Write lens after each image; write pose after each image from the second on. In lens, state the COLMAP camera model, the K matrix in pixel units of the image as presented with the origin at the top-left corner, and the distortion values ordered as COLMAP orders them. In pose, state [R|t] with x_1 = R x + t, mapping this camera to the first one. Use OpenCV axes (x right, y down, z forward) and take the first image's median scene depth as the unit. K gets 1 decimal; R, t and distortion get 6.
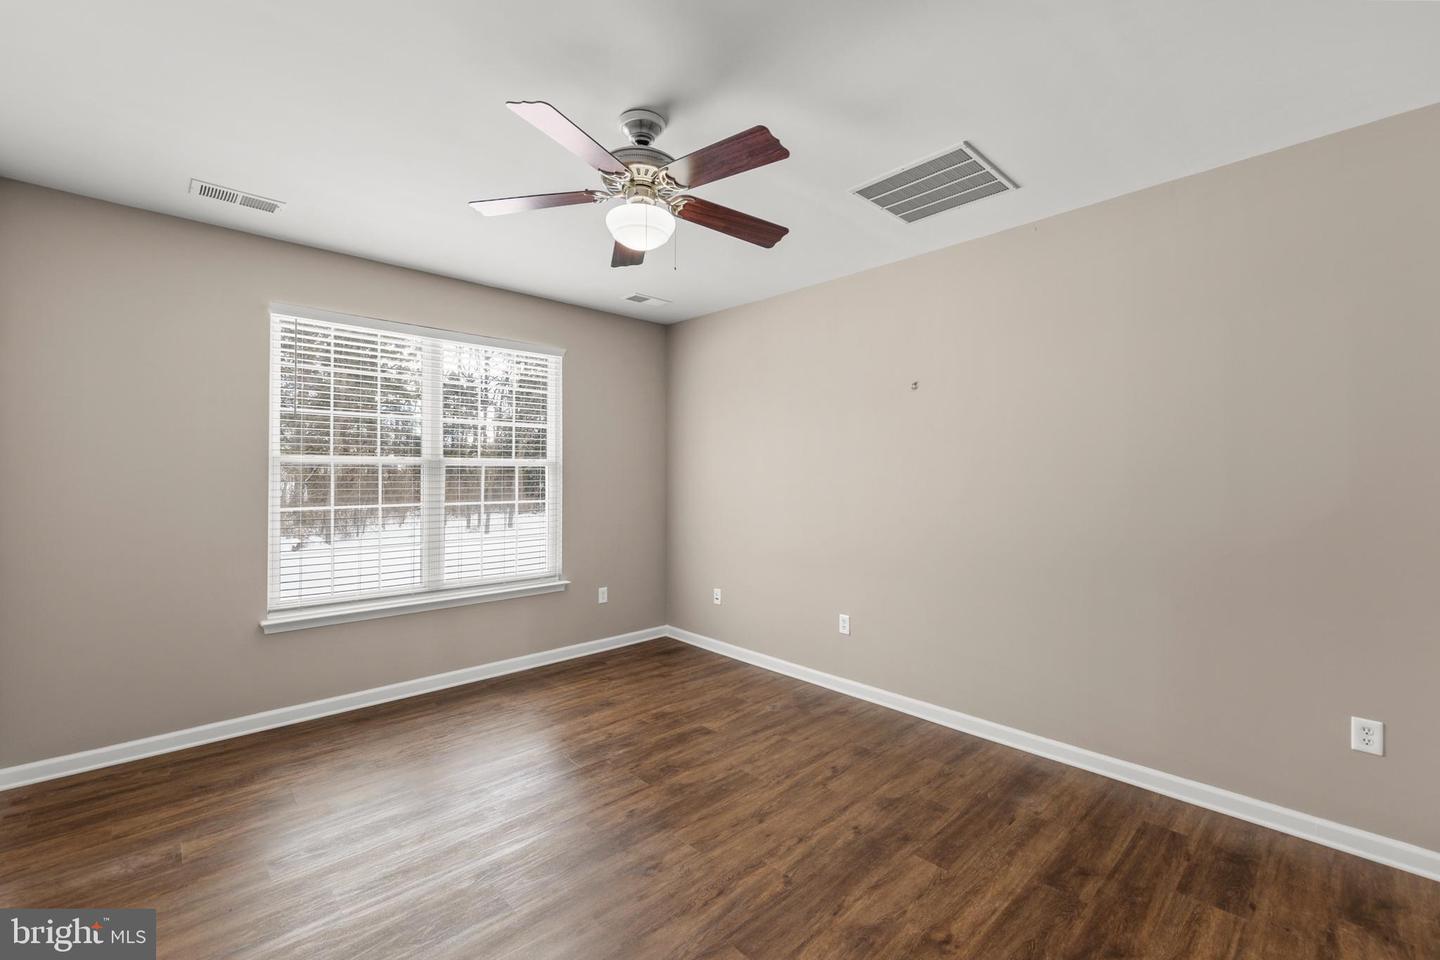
lens RADIAL K [[611.2, 0, 753.8], [0, 611.2, 491.9], [0, 0, 1]] dist [0.006286, -0.001353]
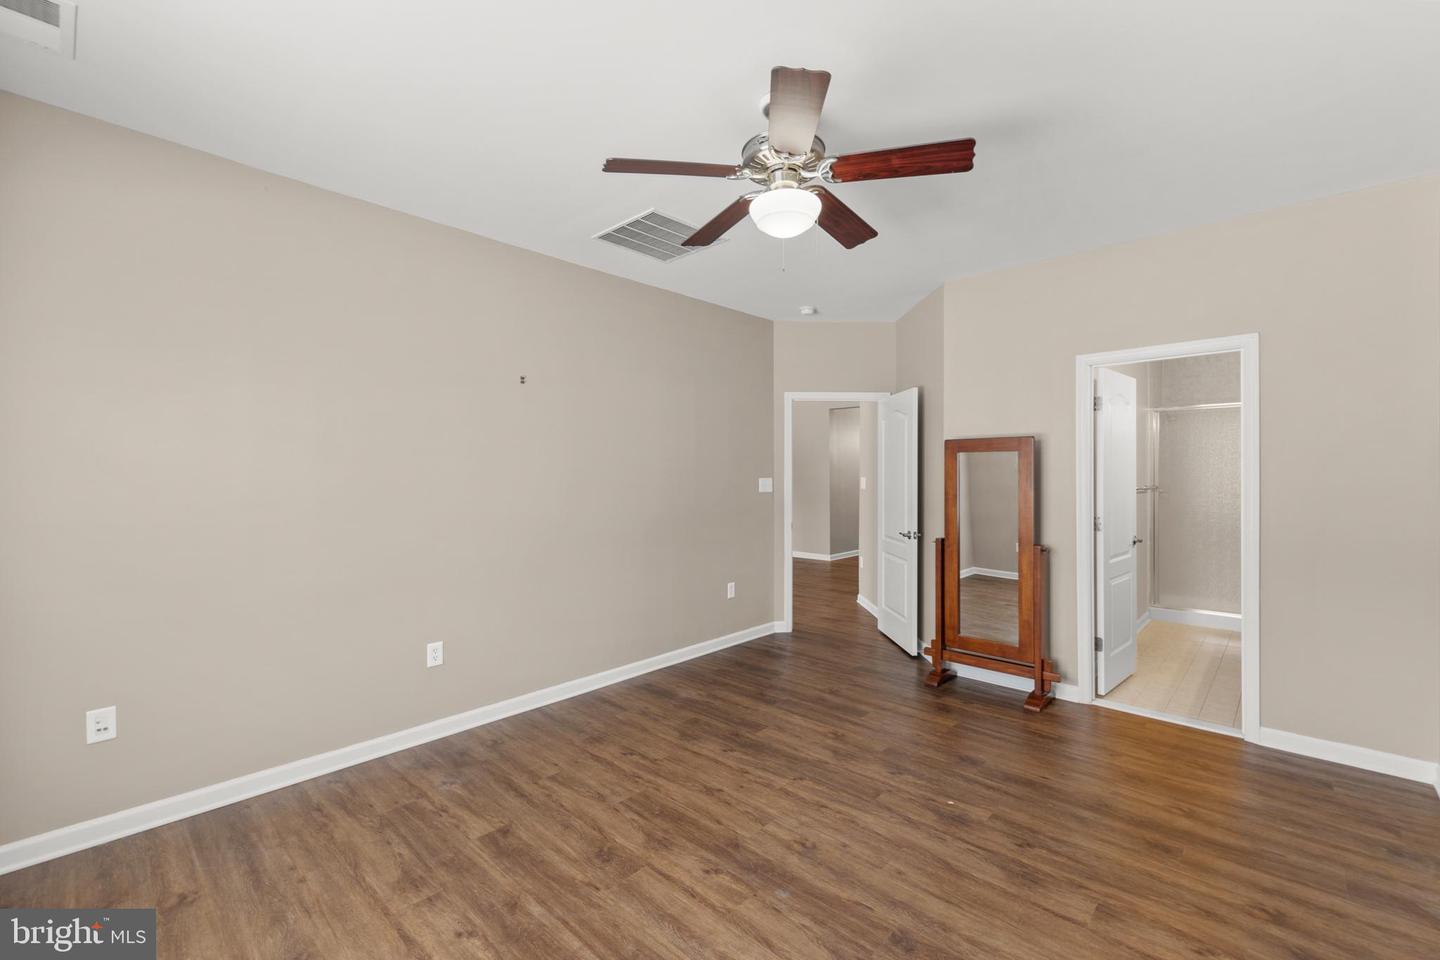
lens RADIAL K [[611.2, 0, 705.8], [0, 611.2, 480.0], [0, 0, 1]] dist [0.006286, -0.001353]
pose [[-0.036795, -0.015777, 0.999198, -0.911029], [0.021855, 0.999624, 0.016588, -0.025262], [-0.999084, 0.022448, -0.036436, 0.904294]]
